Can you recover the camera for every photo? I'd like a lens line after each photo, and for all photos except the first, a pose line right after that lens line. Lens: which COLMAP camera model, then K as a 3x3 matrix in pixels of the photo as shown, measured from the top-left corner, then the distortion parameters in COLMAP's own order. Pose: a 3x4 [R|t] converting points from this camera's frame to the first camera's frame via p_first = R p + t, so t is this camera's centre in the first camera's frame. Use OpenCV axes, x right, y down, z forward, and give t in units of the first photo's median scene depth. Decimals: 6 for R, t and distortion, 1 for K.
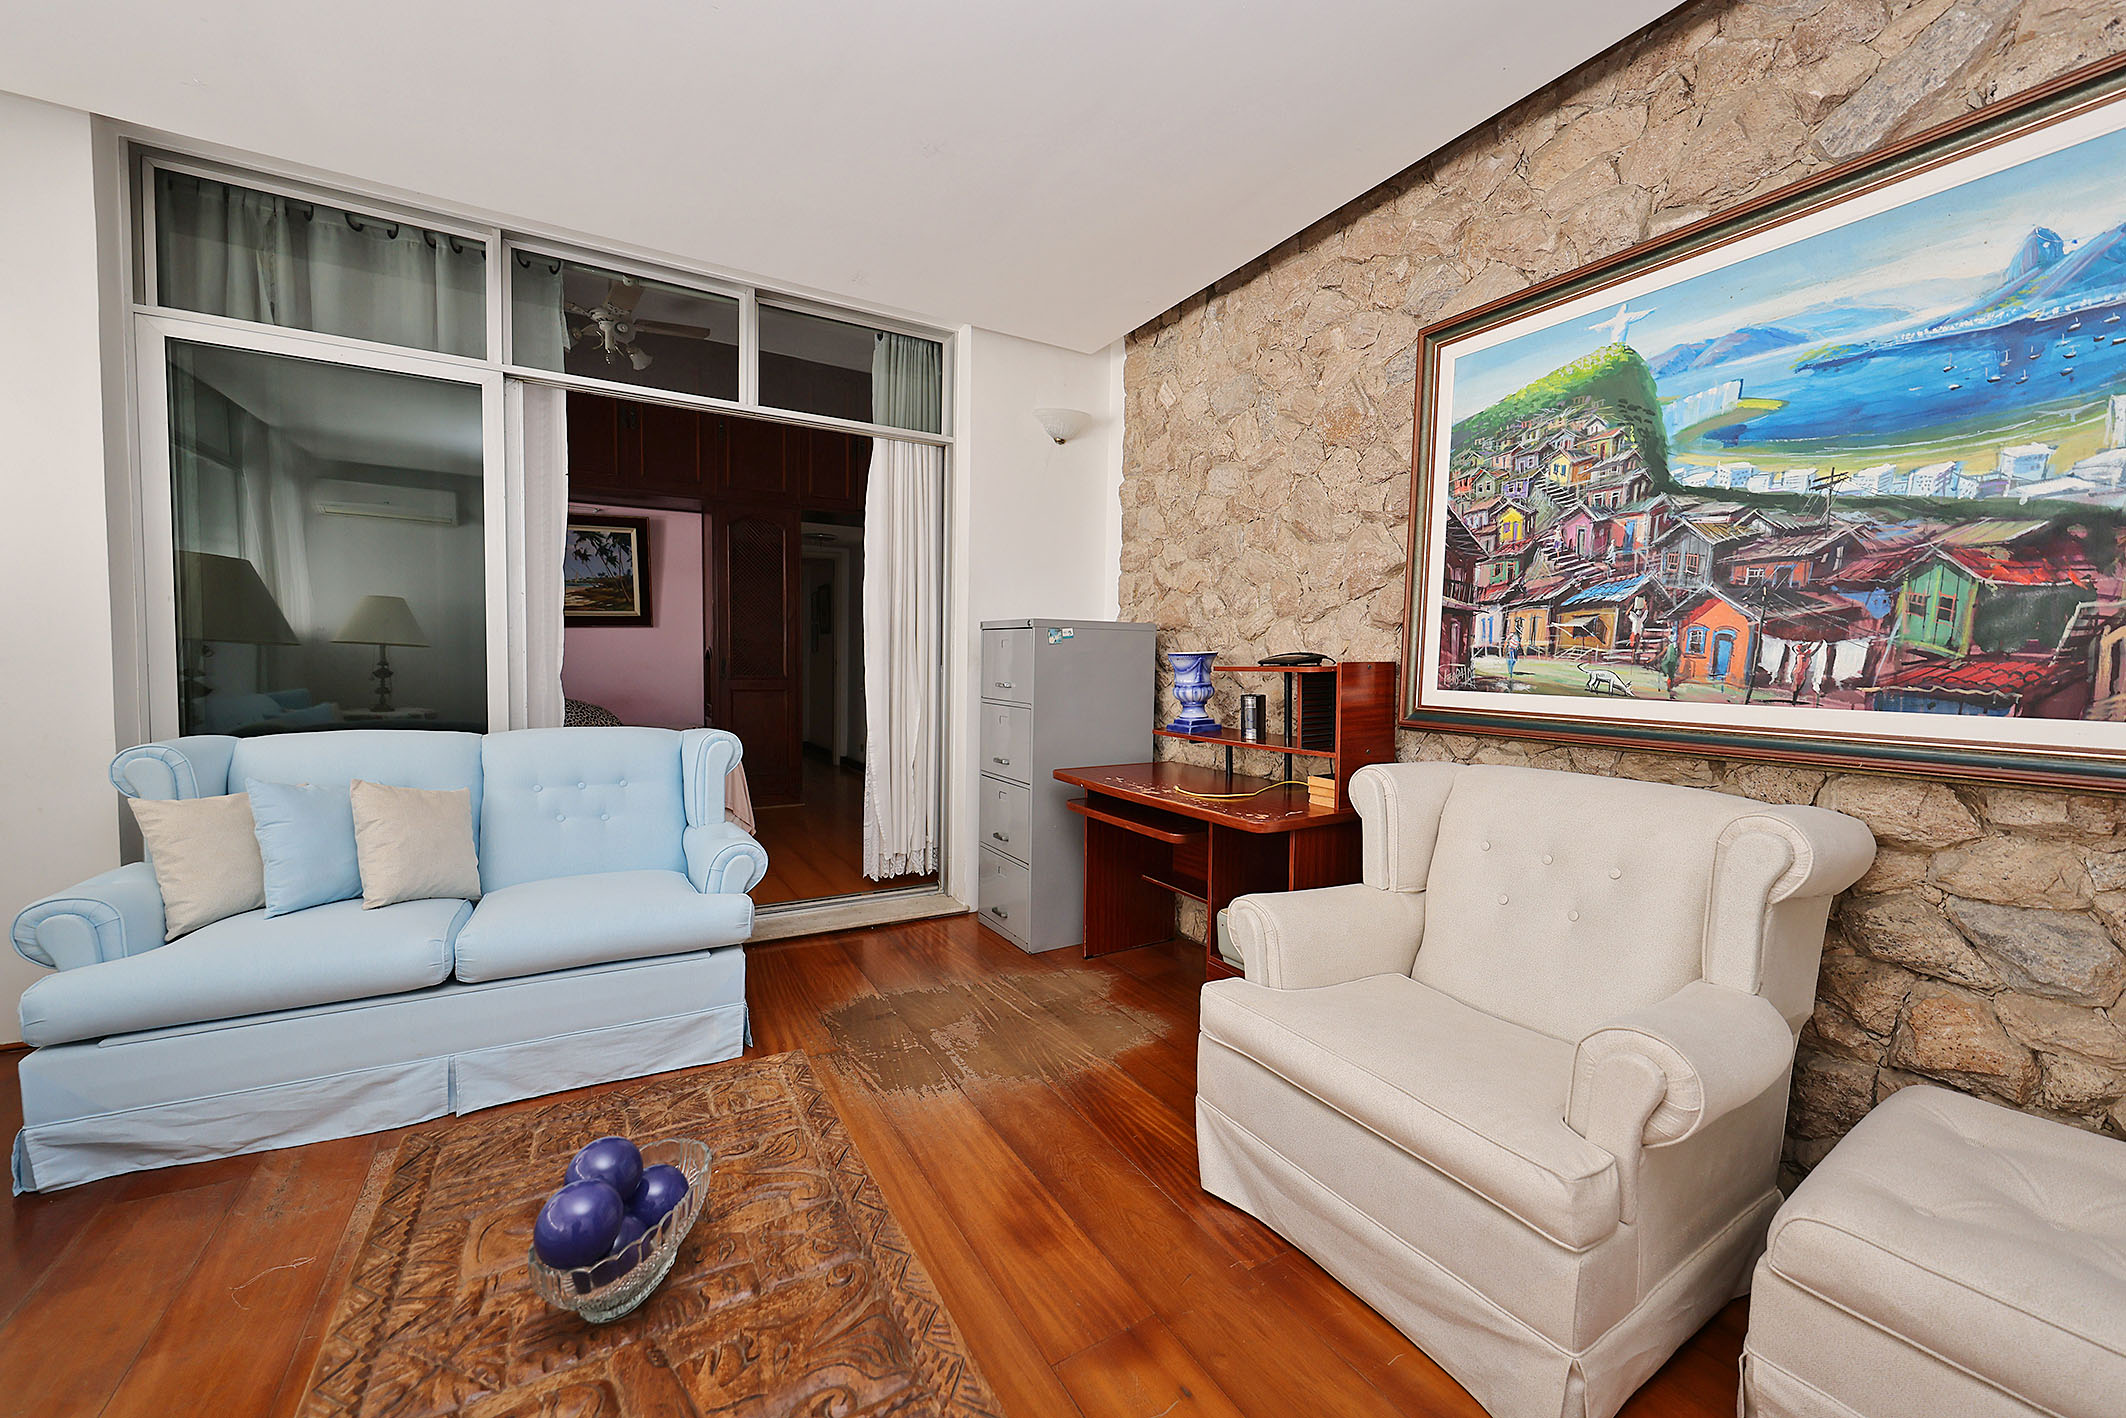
lens RADIAL K [[818.2, 0, 1065.1], [0, 818.2, 704.4], [0, 0, 1]] dist [-0.002234, 0.000342]
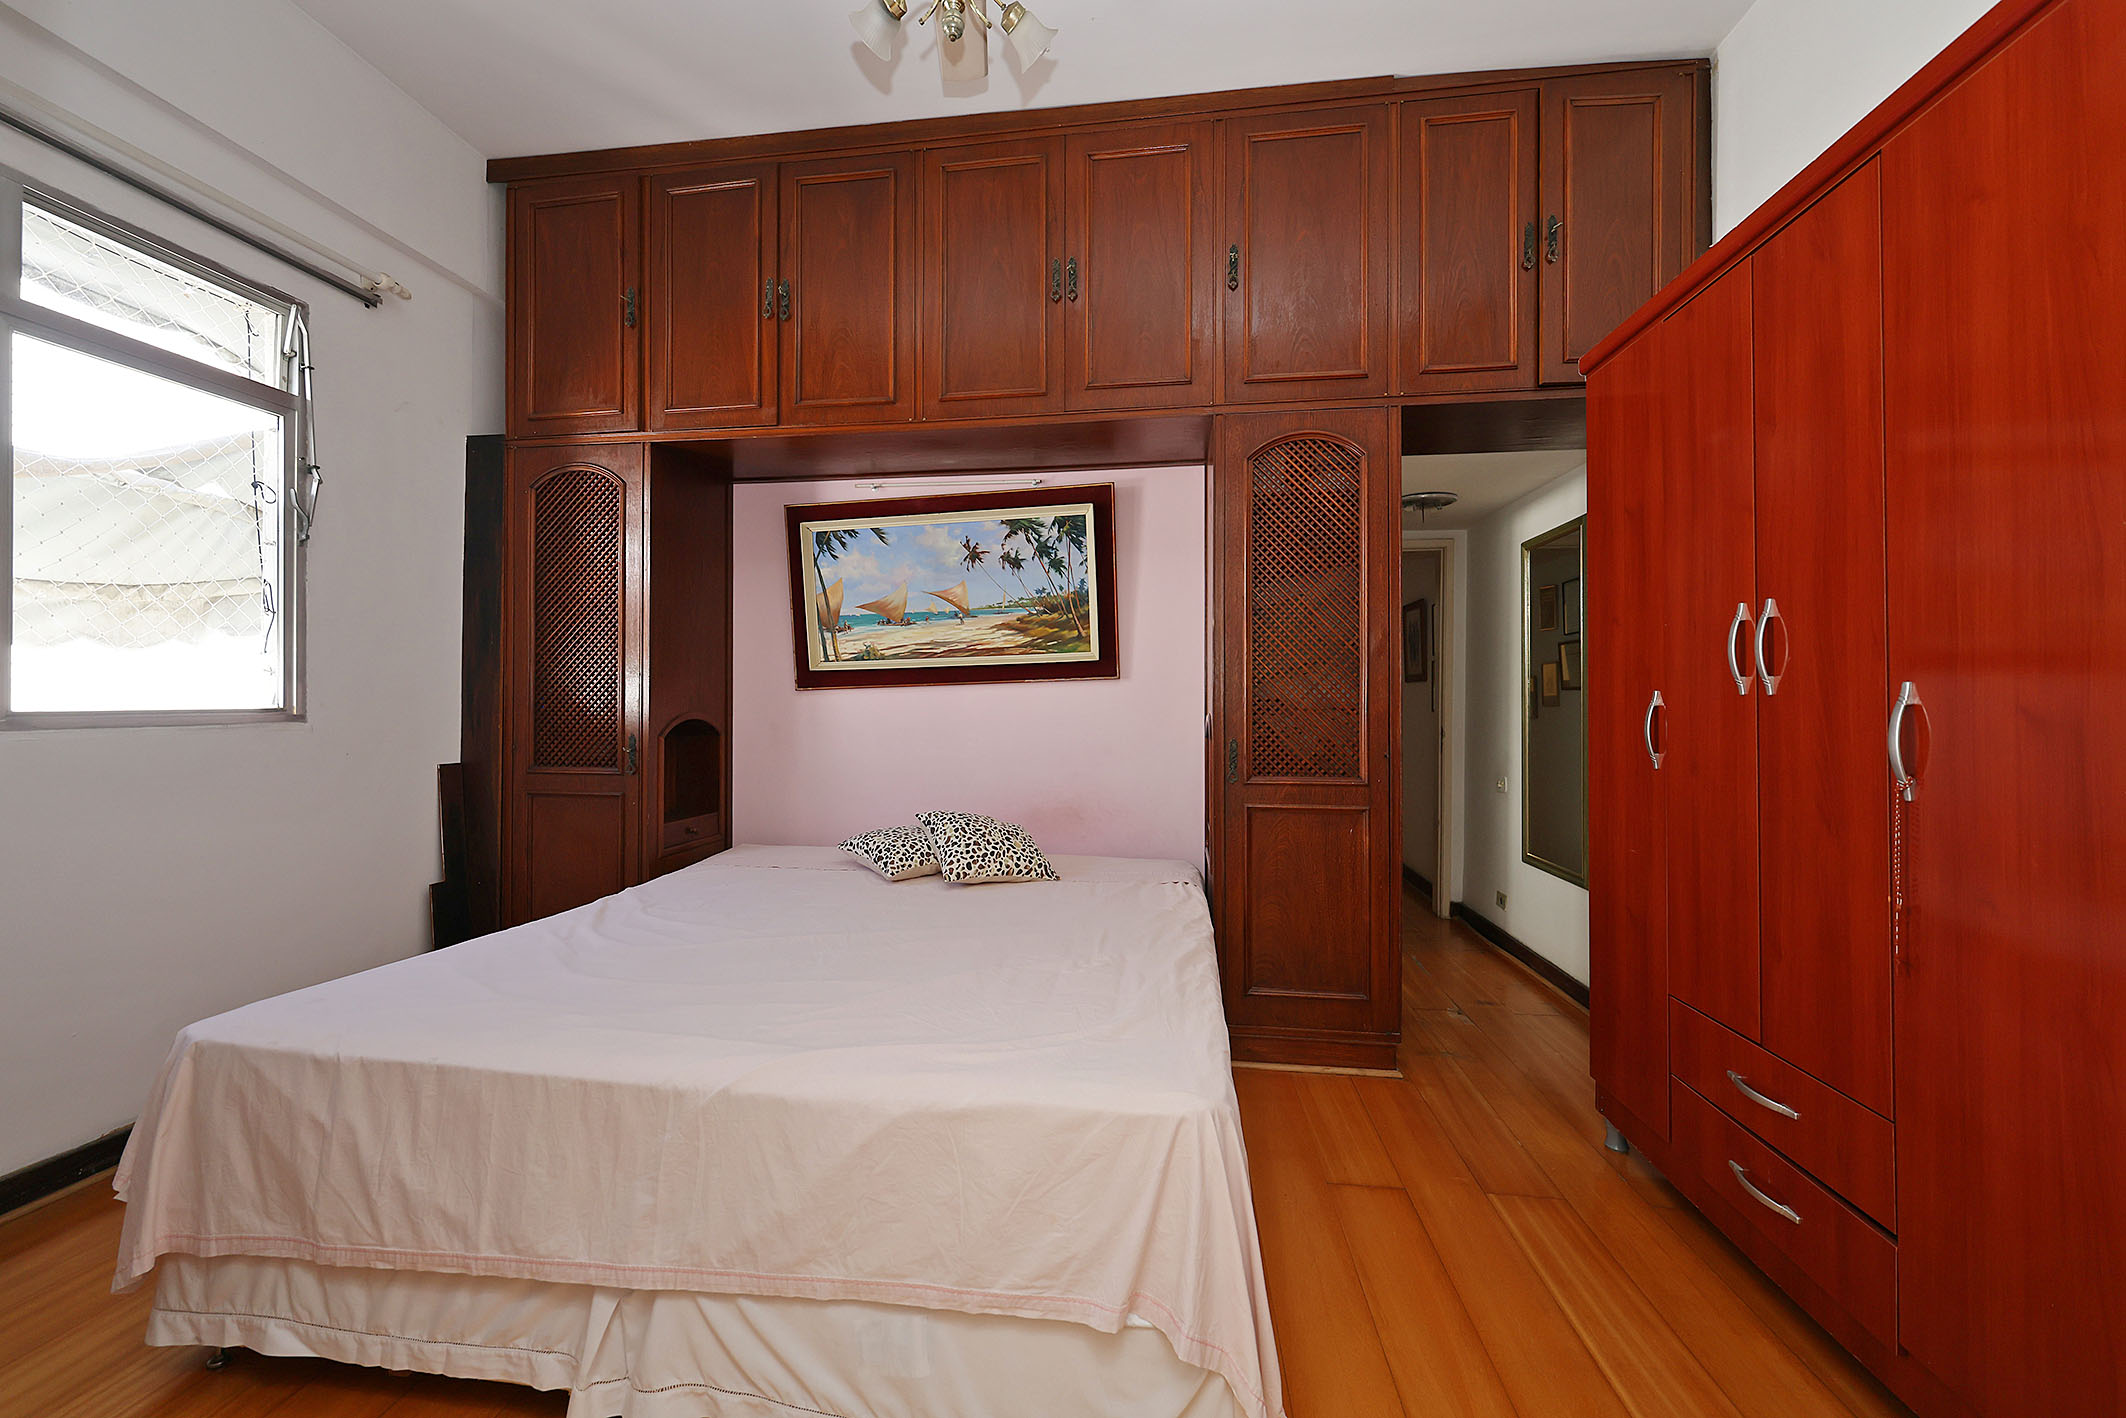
lens RADIAL K [[818.2, 0, 1065.0], [0, 818.2, 704.2], [0, 0, 1]] dist [-0.002234, 0.000342]
pose [[0.793351, -0.014049, -0.608603, -0.346380], [-0.022658, 0.998359, -0.052583, -0.084142], [0.608343, 0.055506, 0.791731, 0.950988]]
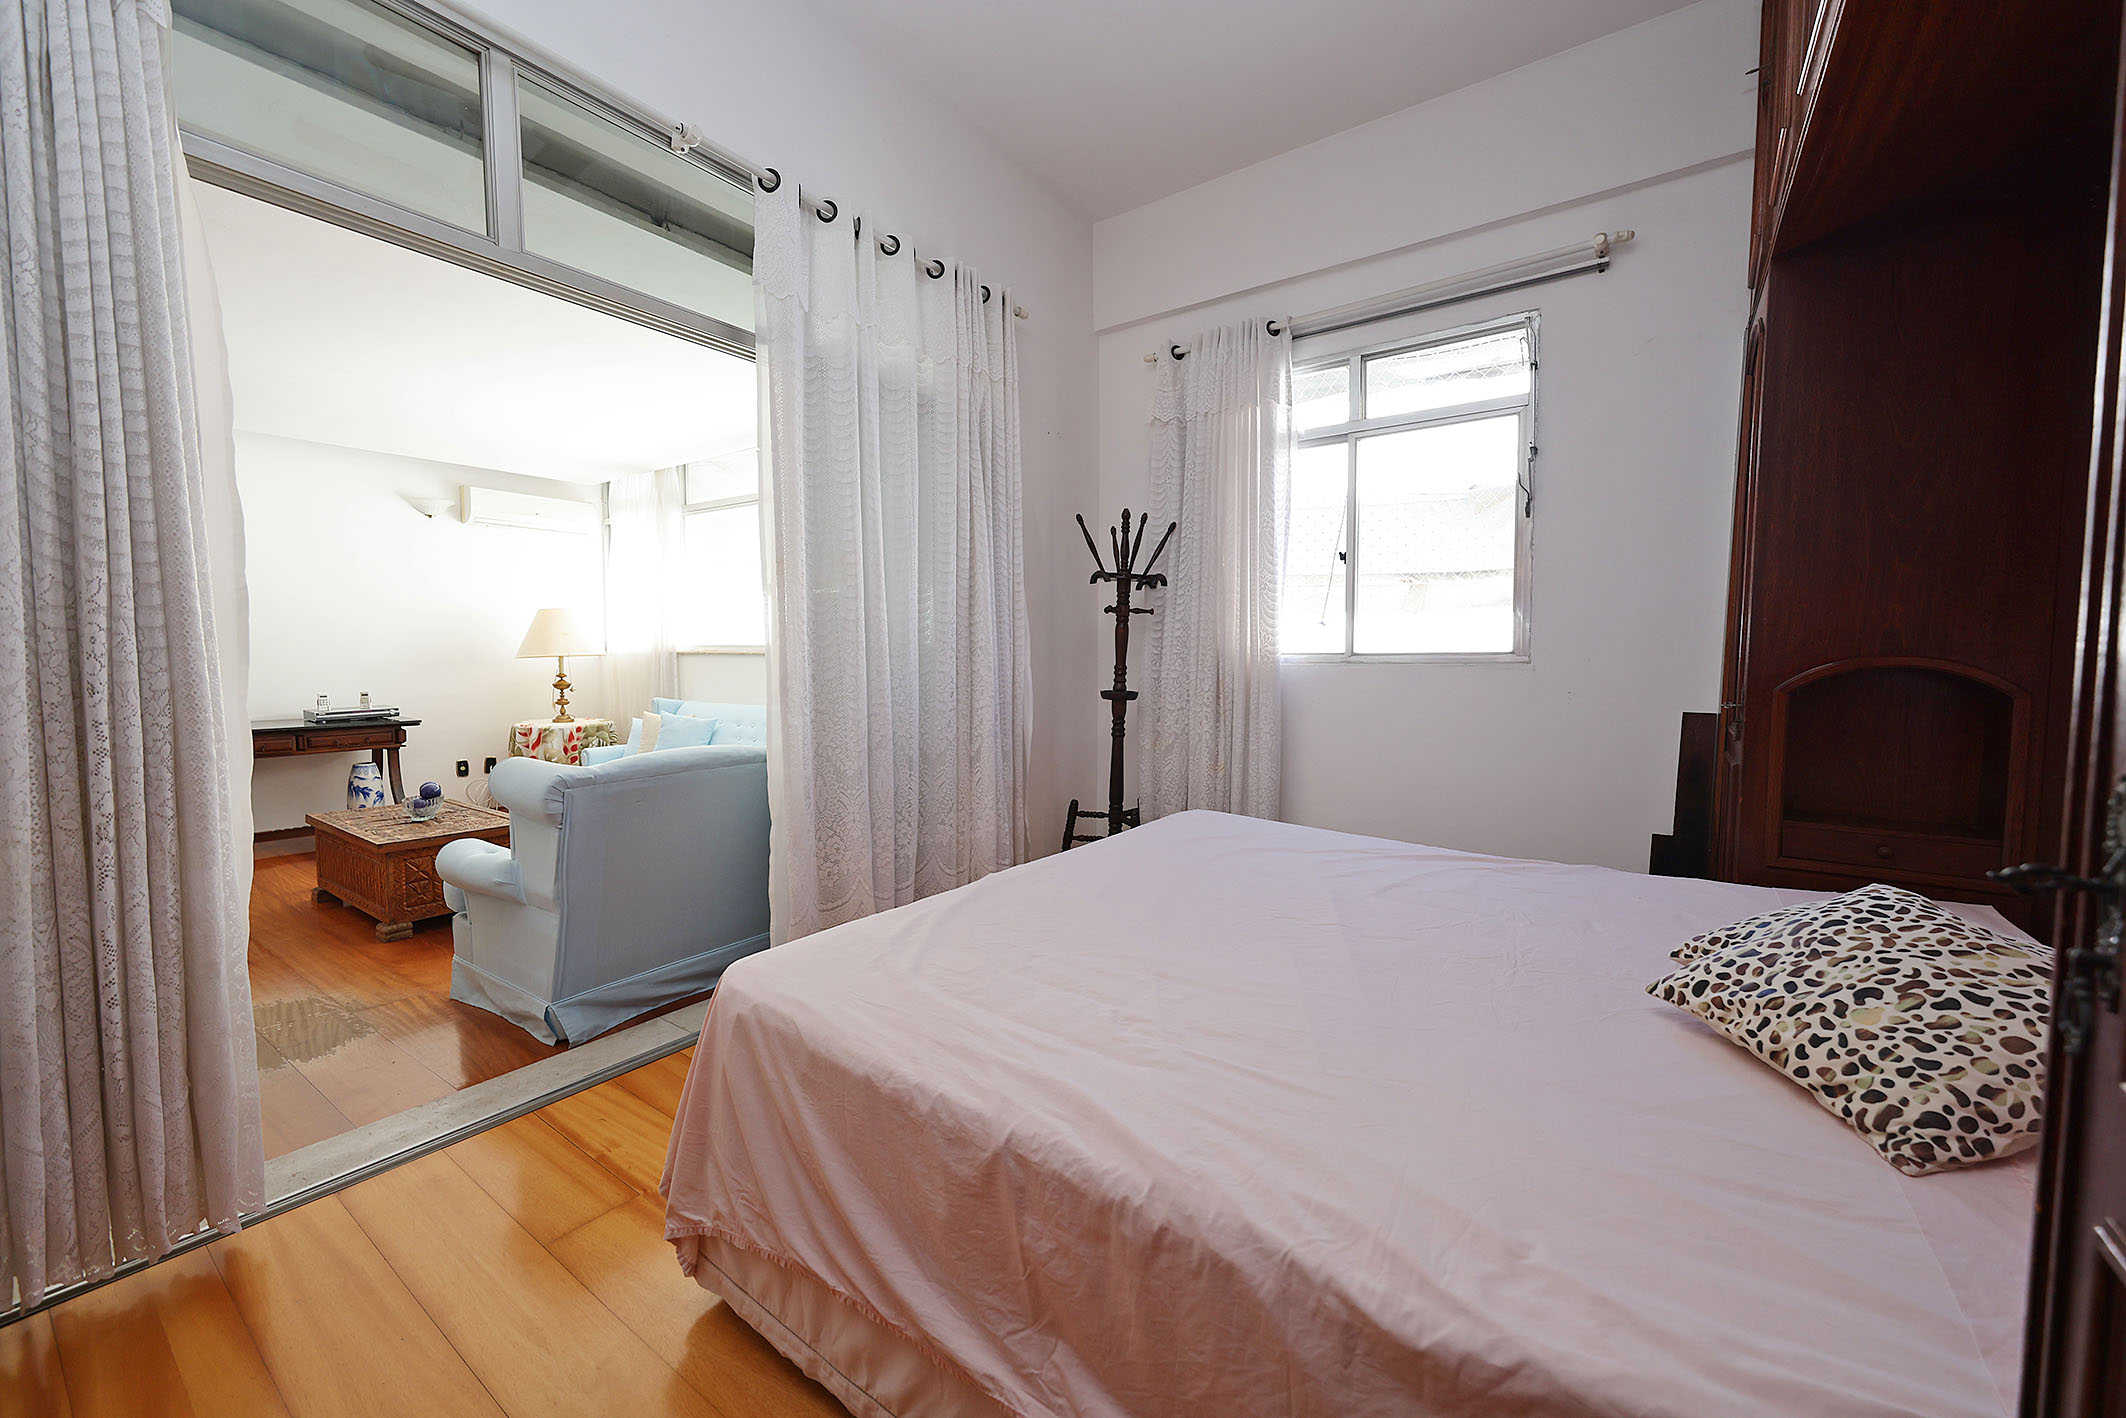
lens RADIAL K [[818.2, 0, 1069.7], [0, 818.2, 707.8], [0, 0, 1]] dist [-0.002234, 0.000342]
pose [[-0.915624, 0.007814, -0.401961, -0.497794], [-0.037894, 0.993683, 0.105634, -0.112873], [0.400247, 0.111952, -0.909543, 1.672325]]
